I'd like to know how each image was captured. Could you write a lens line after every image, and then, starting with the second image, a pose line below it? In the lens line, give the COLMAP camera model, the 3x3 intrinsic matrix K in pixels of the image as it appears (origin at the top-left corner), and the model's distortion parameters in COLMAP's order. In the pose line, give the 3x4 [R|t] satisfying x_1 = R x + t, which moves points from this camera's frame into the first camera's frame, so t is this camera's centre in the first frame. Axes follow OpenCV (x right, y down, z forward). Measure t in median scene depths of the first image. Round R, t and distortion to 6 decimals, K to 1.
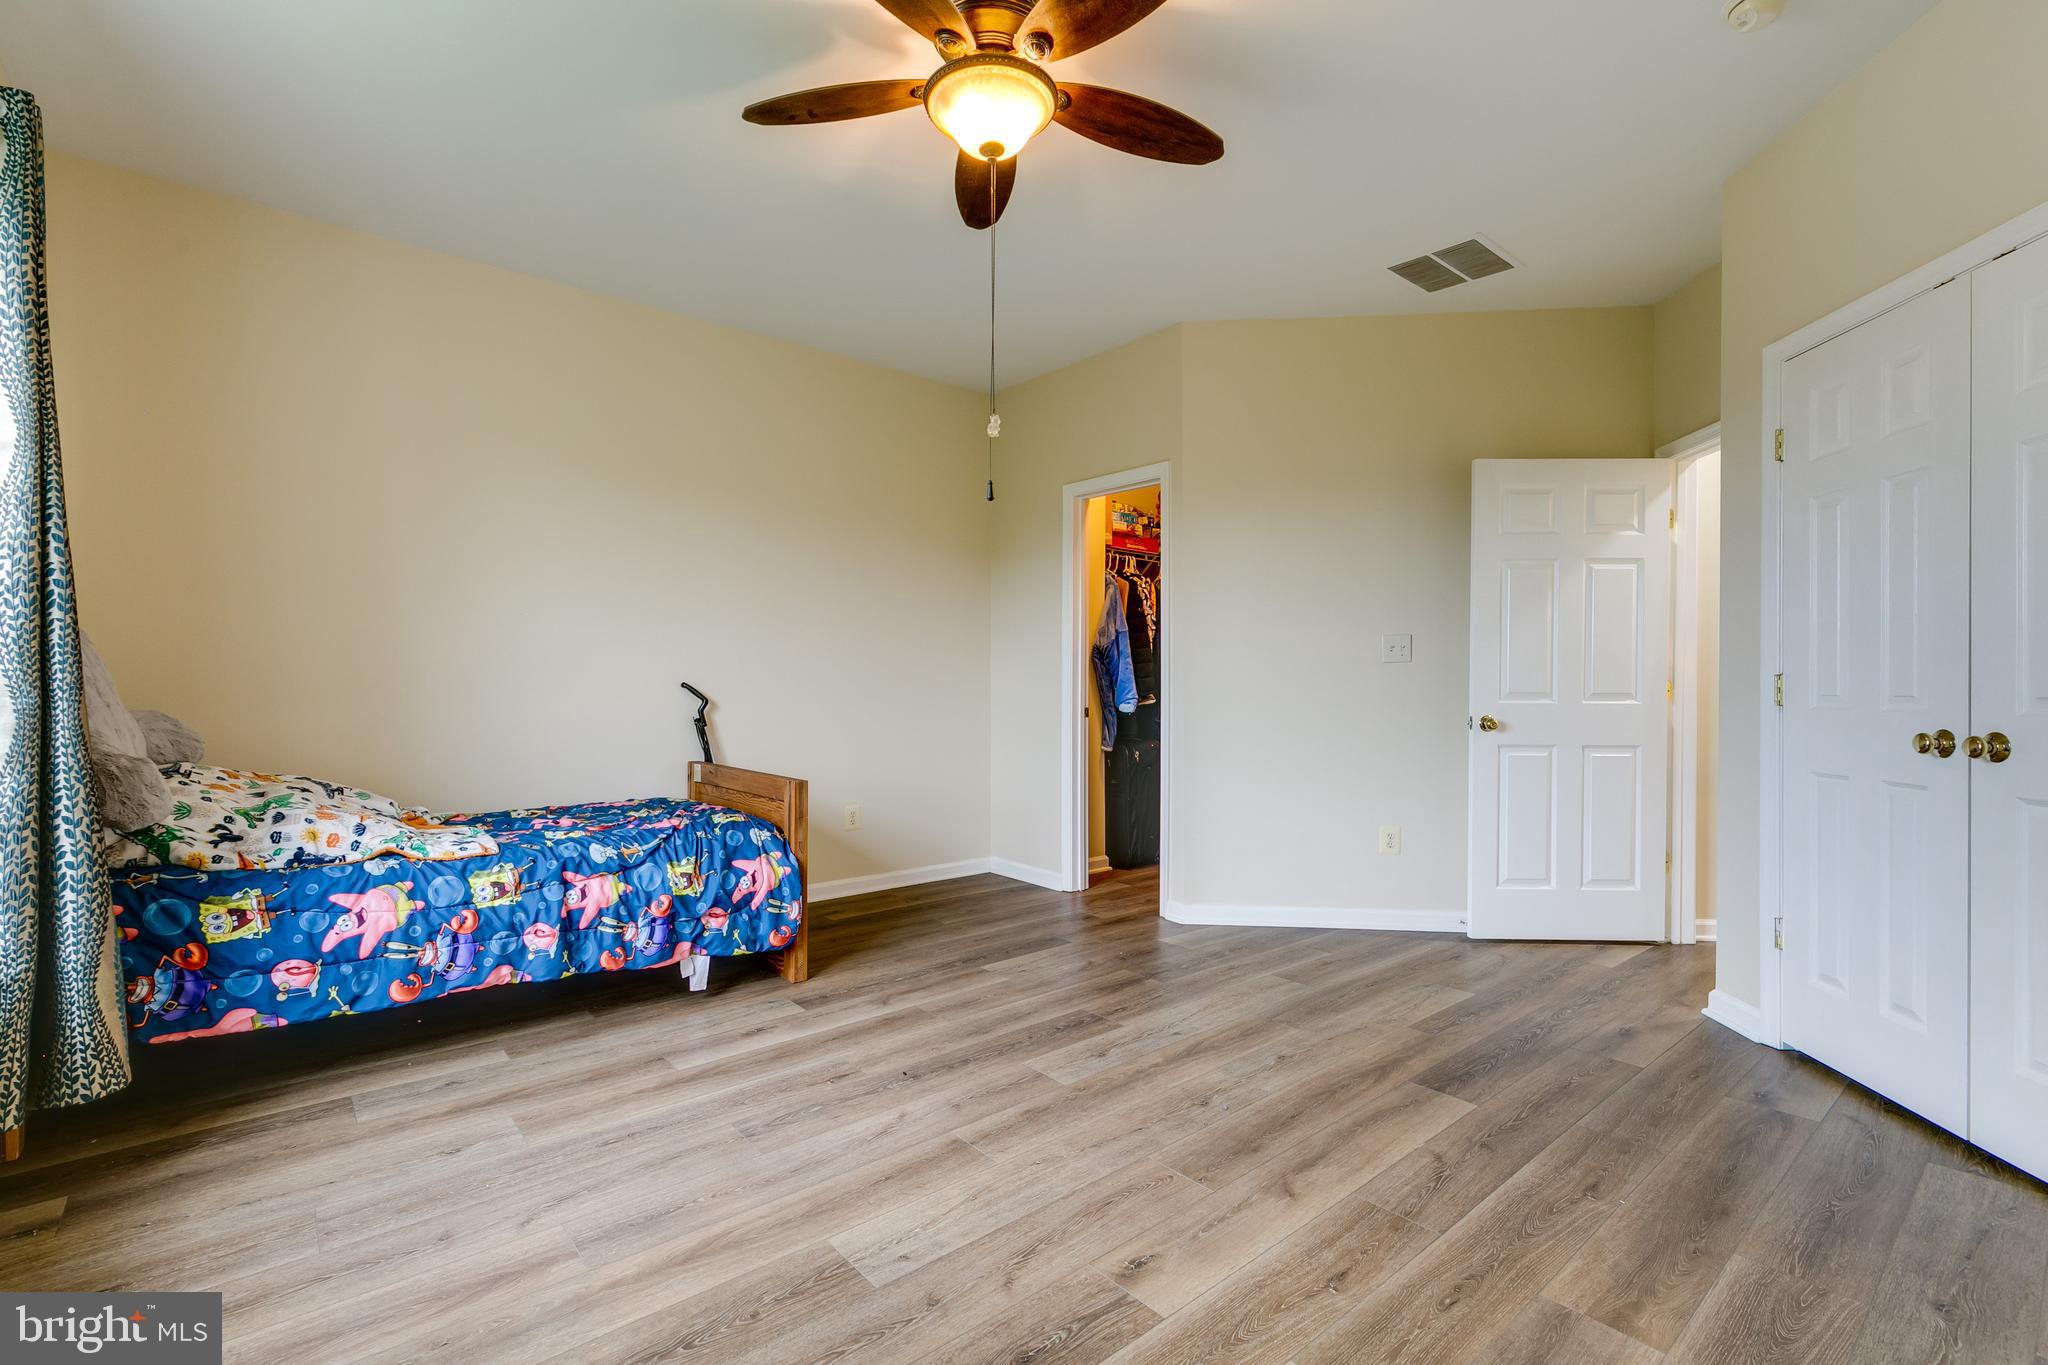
lens RADIAL K [[914.8, 0, 1029.5], [0, 914.8, 683.3], [0, 0, 1]] dist [0.005051, -0.000026]
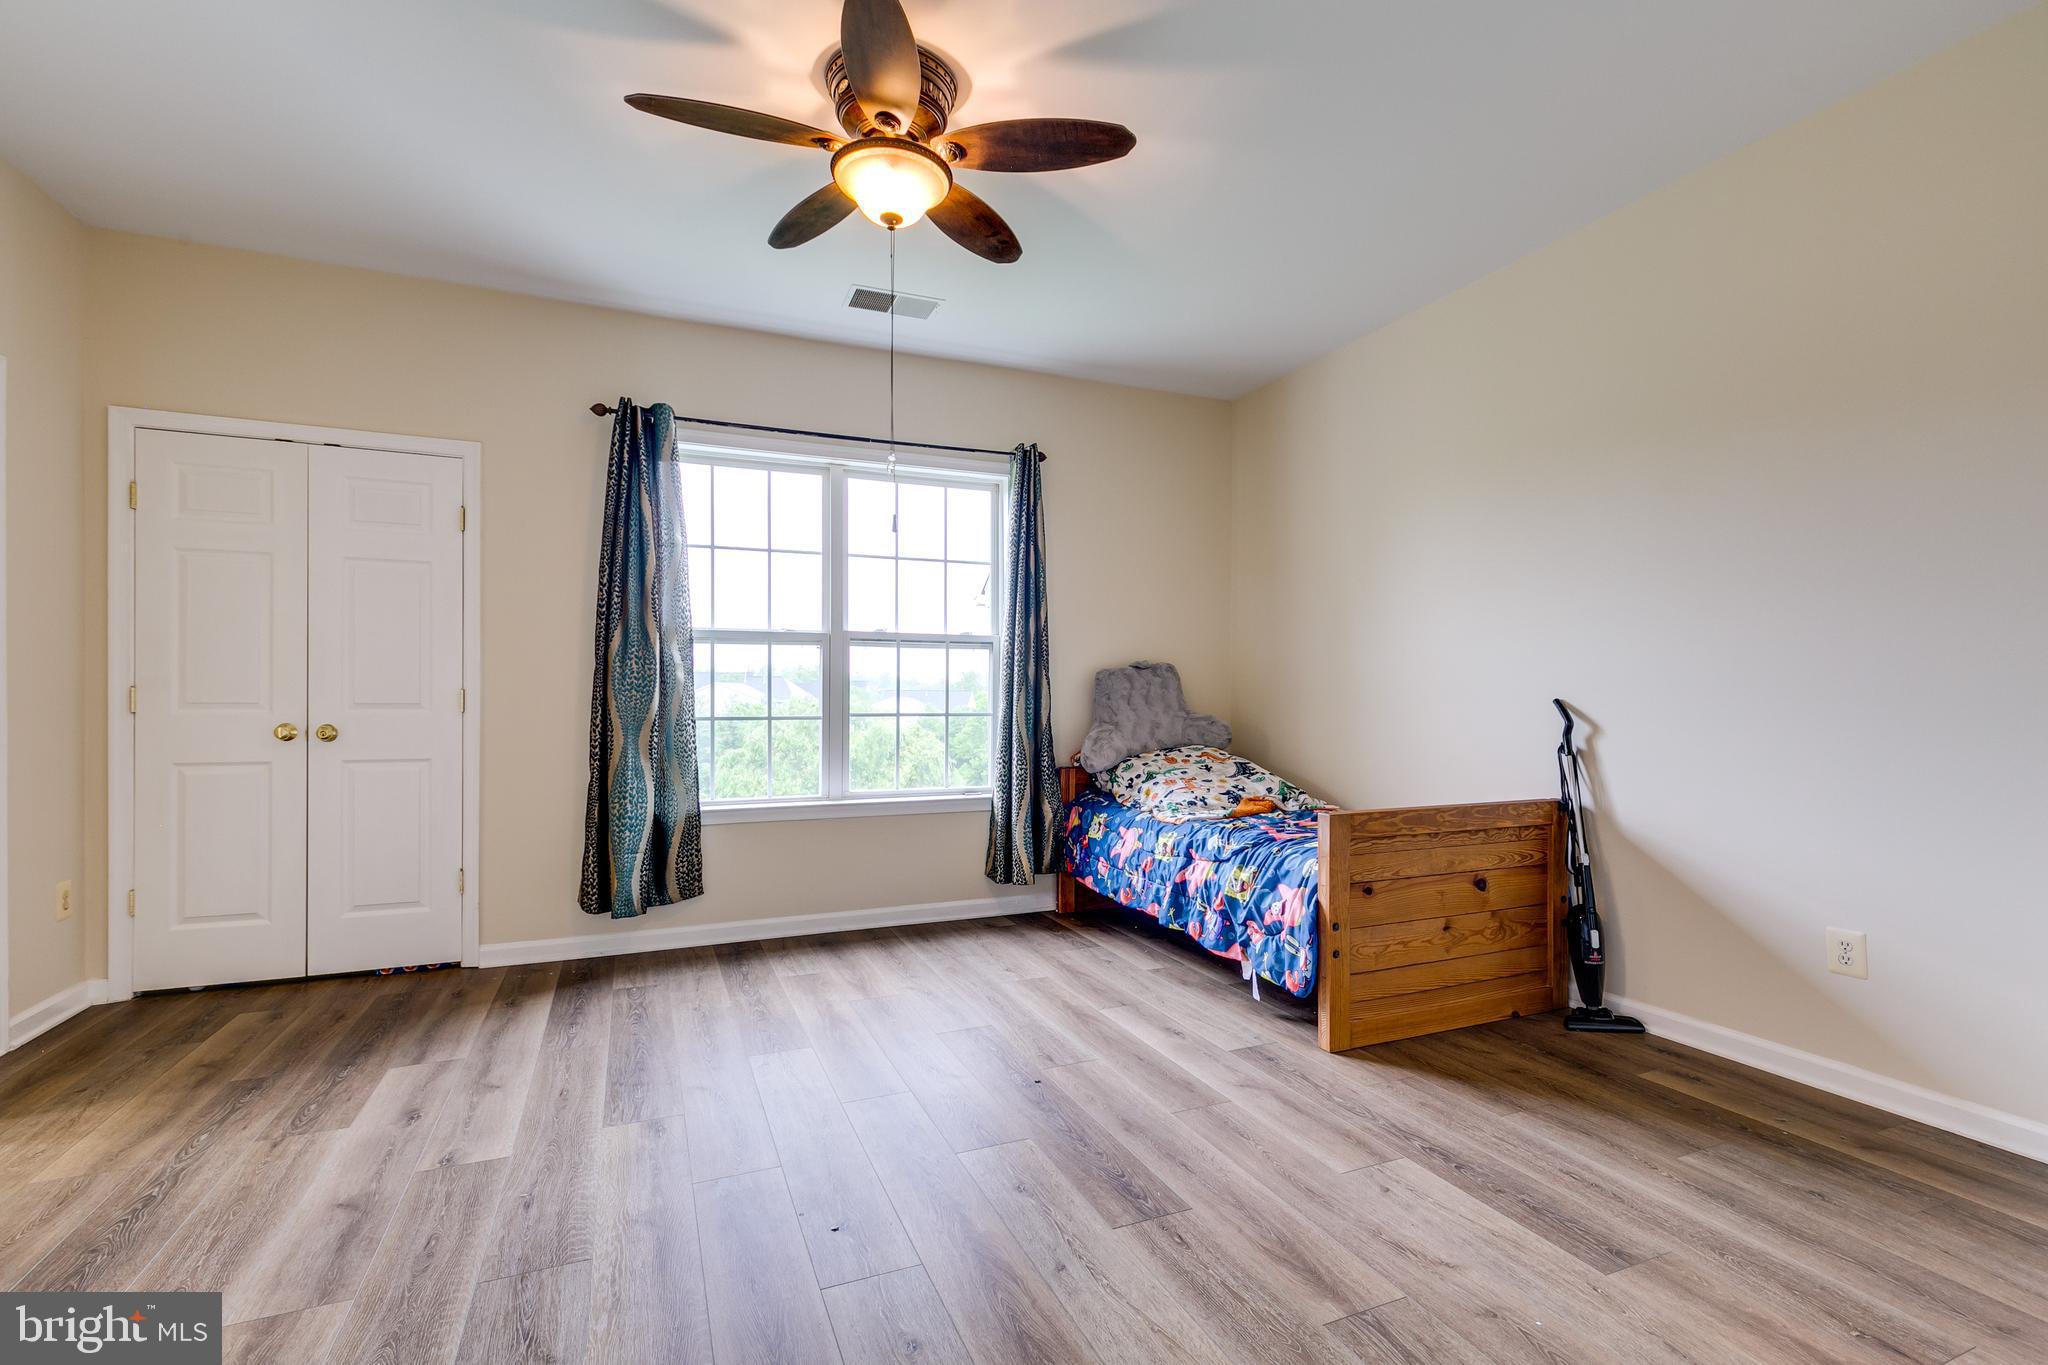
lens RADIAL K [[914.8, 0, 1029.2], [0, 914.8, 694.2], [0, 0, 1]] dist [0.005051, -0.000026]
pose [[-0.288086, -0.003807, -0.957597, 0.752682], [-0.002183, 0.999992, -0.003319, -0.001066], [0.957602, 0.001134, -0.288092, 1.146983]]
